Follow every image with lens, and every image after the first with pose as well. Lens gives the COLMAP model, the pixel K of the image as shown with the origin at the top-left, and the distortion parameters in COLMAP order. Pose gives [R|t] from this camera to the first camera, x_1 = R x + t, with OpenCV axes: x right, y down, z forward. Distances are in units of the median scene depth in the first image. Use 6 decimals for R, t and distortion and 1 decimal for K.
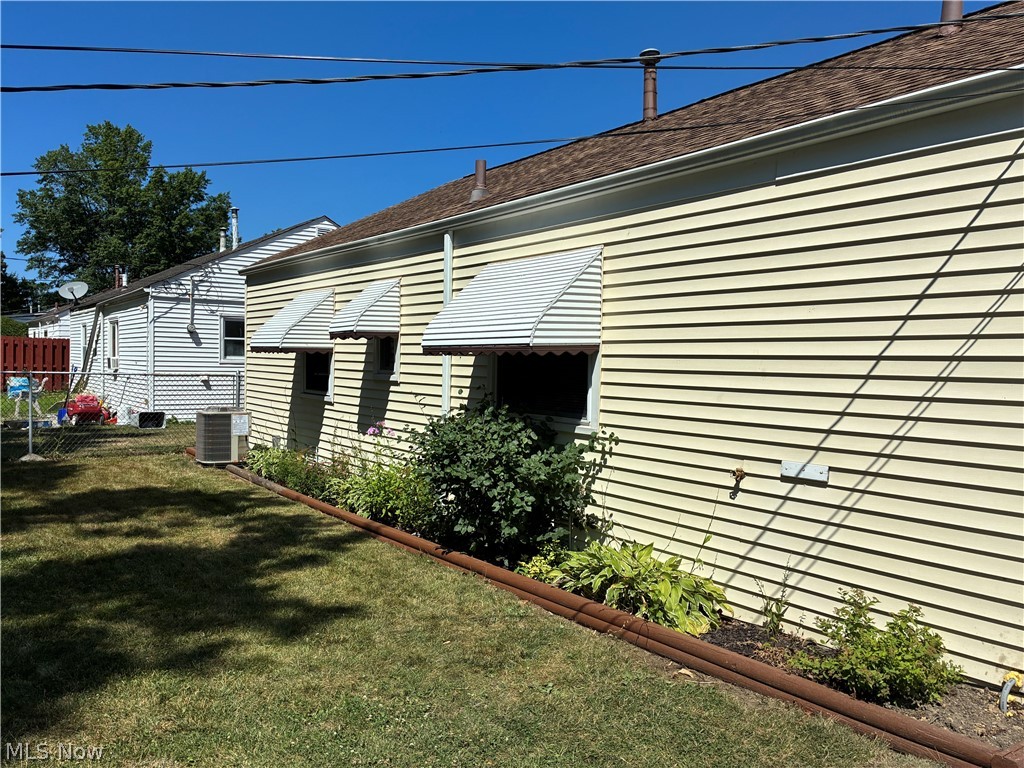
lens RADIAL K [[771.3, 0, 511.9], [0, 771.3, 380.1], [0, 0, 1]] dist [-0.004664, -0.016936]
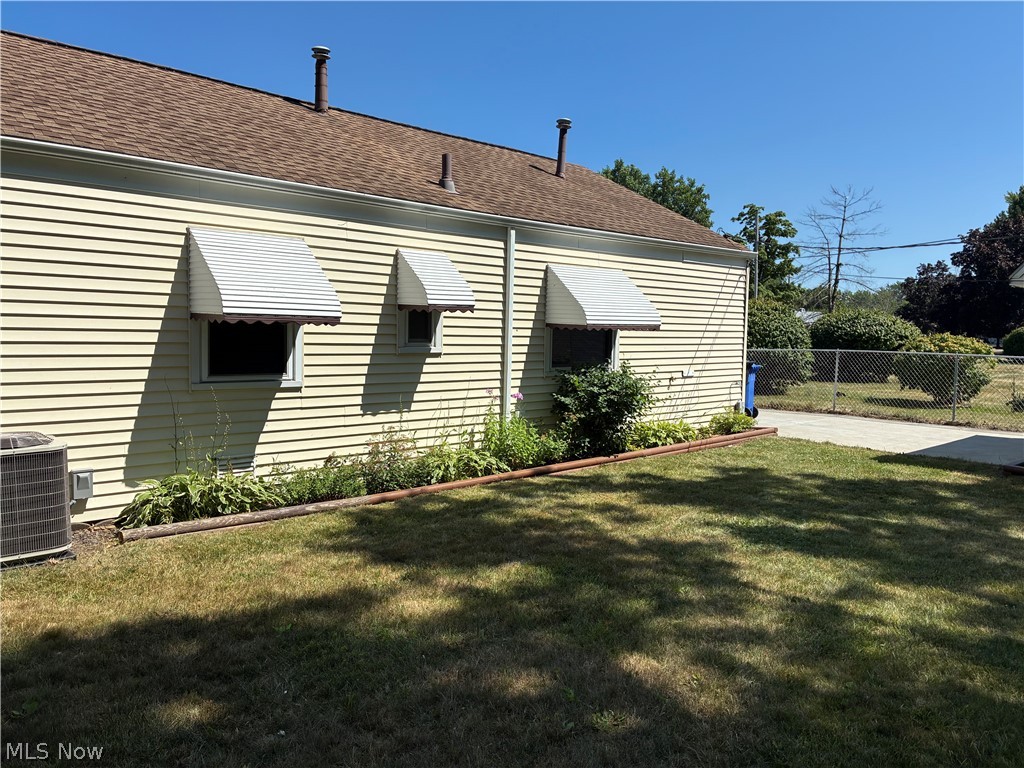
lens RADIAL K [[771.3, 0, 511.5], [0, 771.3, 385.2], [0, 0, 1]] dist [-0.004664, -0.016936]
pose [[-0.111167, -0.078733, 0.990678, -1.187346], [0.017932, 0.996536, 0.081211, -0.037379], [-0.993640, 0.026793, -0.109370, 1.019349]]
